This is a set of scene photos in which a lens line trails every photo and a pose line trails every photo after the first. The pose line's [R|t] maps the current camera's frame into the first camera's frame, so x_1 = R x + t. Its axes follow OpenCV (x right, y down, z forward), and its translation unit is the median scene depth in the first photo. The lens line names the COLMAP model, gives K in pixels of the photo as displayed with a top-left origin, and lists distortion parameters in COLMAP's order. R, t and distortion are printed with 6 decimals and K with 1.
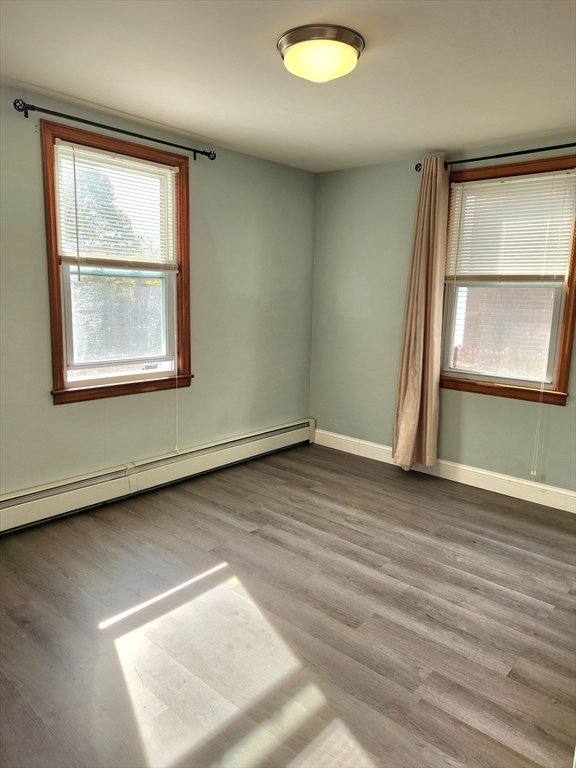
lens RADIAL K [[528.2, 0, 282.0], [0, 528.2, 381.8], [0, 0, 1]] dist [0.066031, -0.059239]
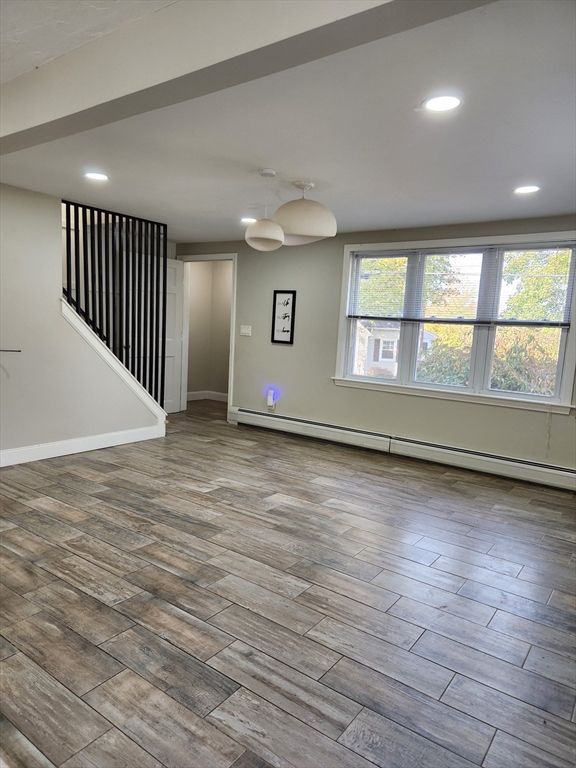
lens RADIAL K [[528.2, 0, 282.0], [0, 528.2, 381.8], [0, 0, 1]] dist [0.066031, -0.059239]
pose [[0.090272, 0.075732, -0.993034, 4.148700], [-0.228993, 0.971967, 0.053309, 0.104600], [0.969233, 0.222585, 0.105083, 0.578700]]
